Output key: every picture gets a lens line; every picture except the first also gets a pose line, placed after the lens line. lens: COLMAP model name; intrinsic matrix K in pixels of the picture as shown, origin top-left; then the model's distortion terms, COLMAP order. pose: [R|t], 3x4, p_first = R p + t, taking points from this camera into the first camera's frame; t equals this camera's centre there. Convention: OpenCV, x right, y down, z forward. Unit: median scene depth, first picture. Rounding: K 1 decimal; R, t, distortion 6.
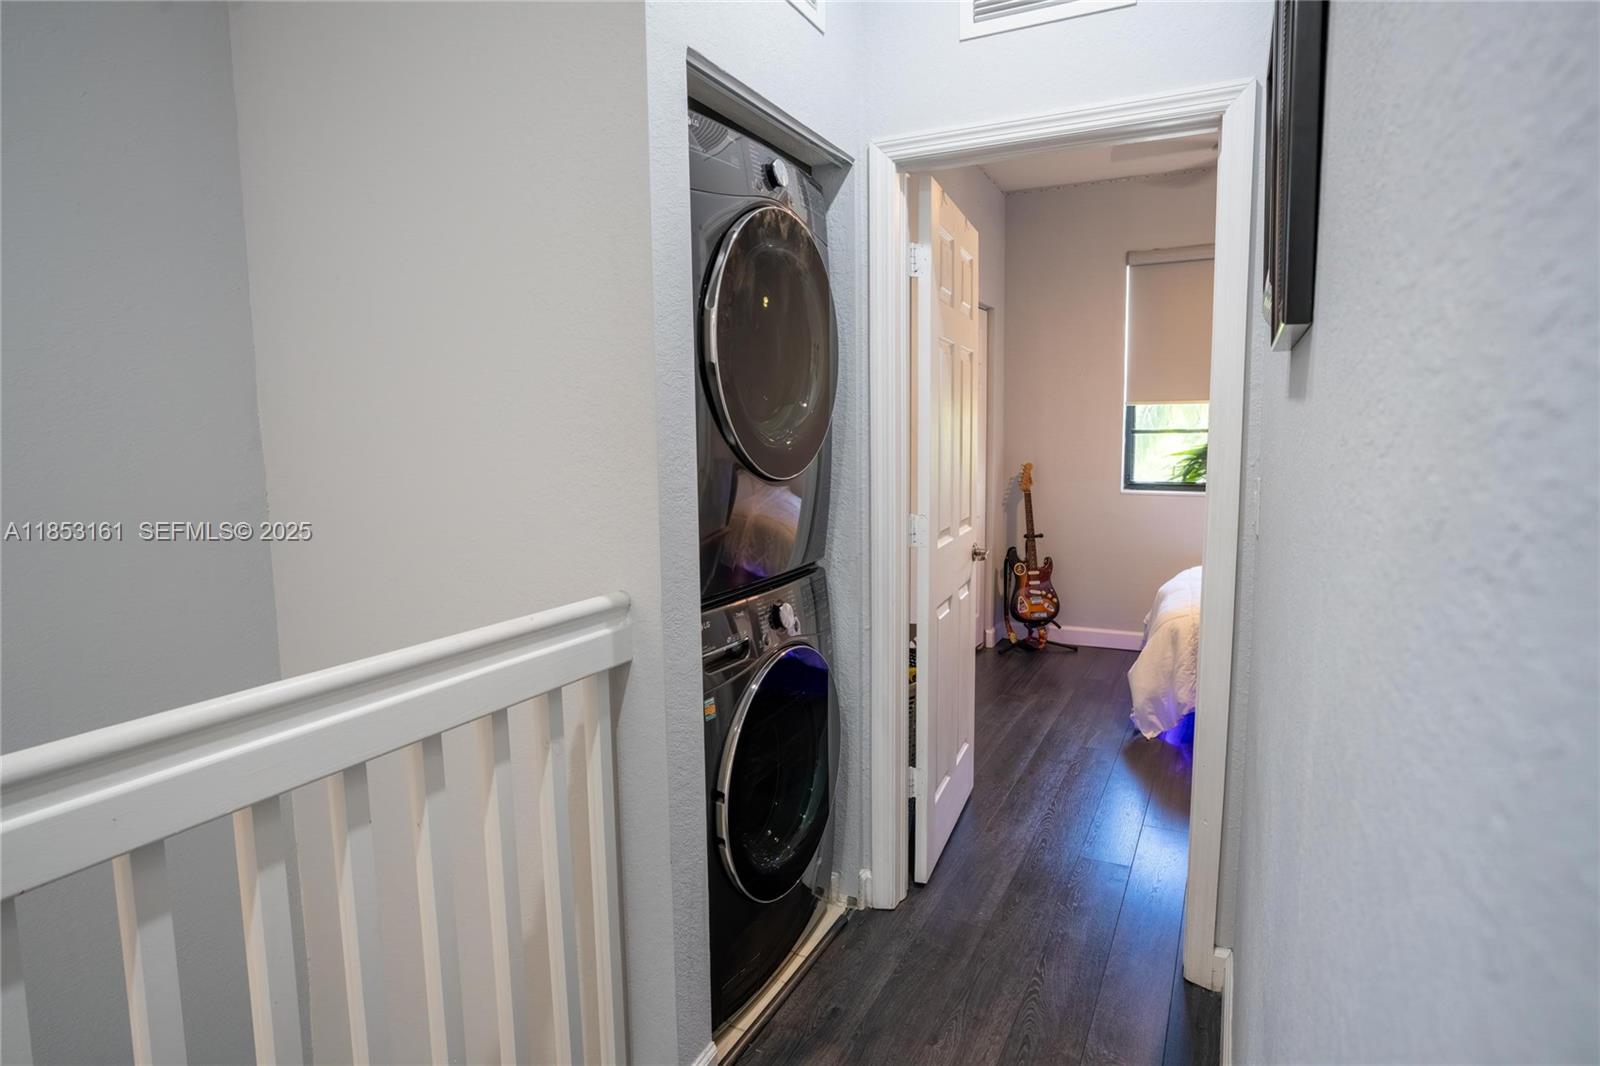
lens RADIAL K [[881.7, 0, 803.0], [0, 881.7, 530.9], [0, 0, 1]] dist [-0.036948, 0.024811]
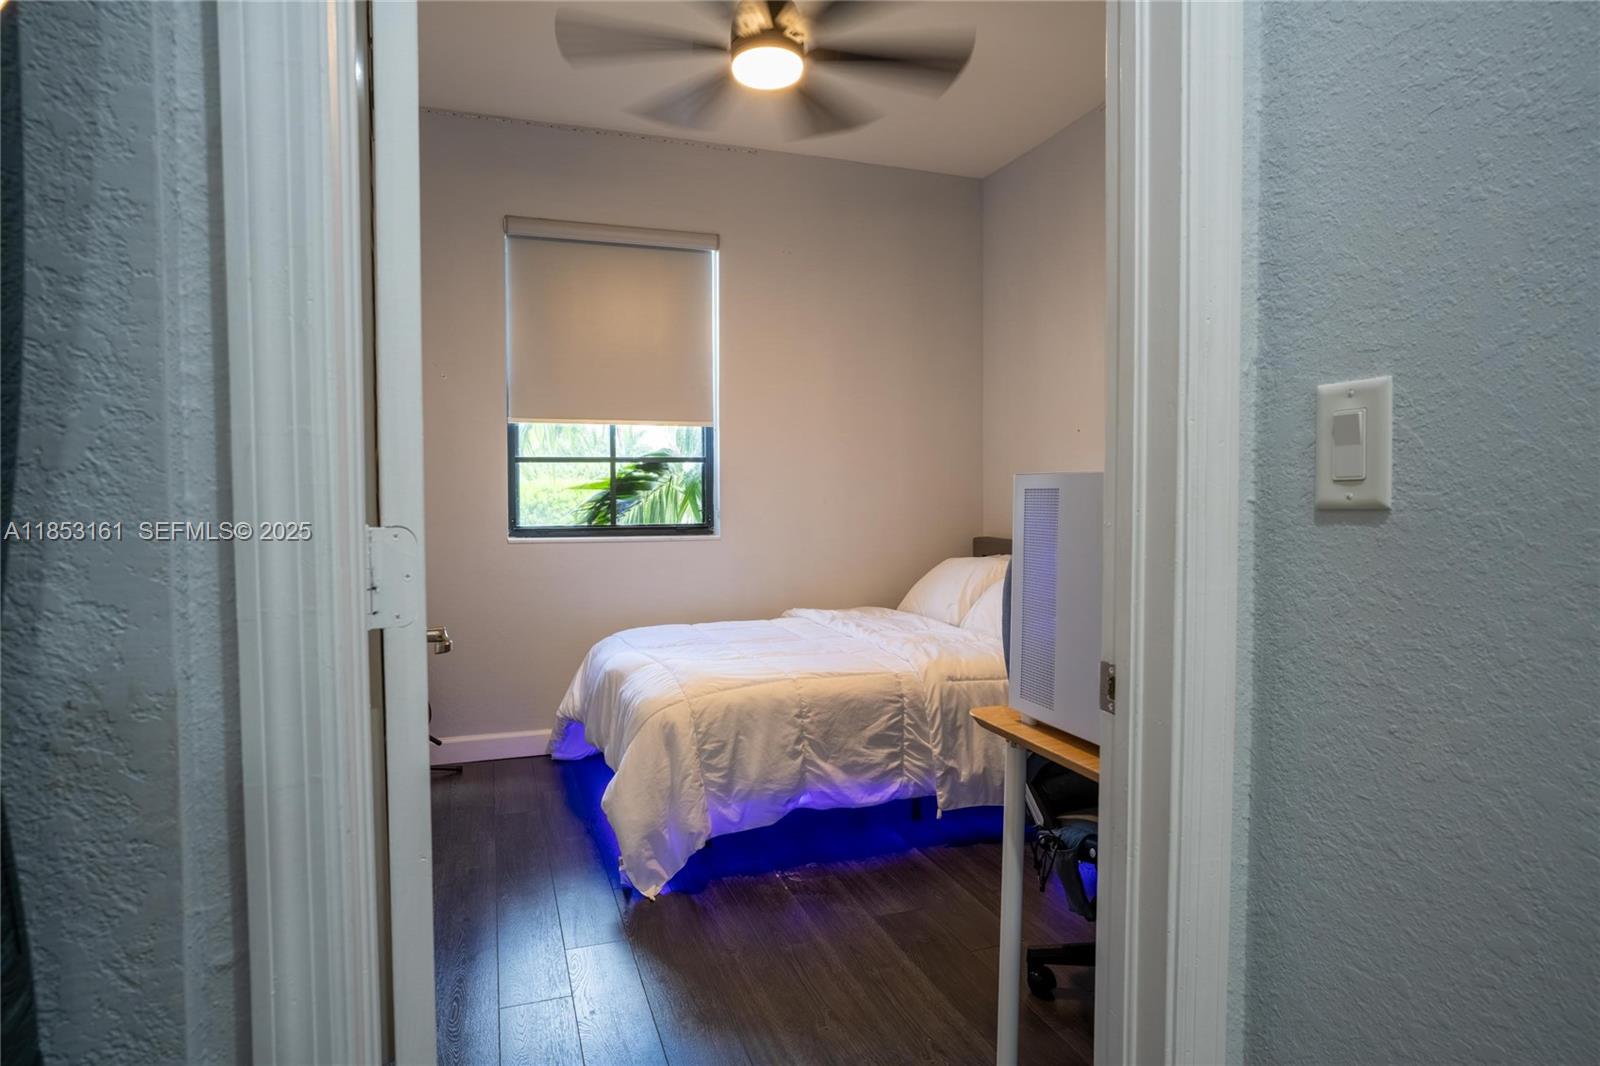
lens RADIAL K [[881.7, 0, 794.8], [0, 881.7, 544.6], [0, 0, 1]] dist [-0.036948, 0.024811]
pose [[0.697646, -0.021557, 0.716118, 0.005398], [0.070589, 0.996752, -0.038763, 0.005882], [-0.712957, 0.077593, 0.696902, 0.380940]]
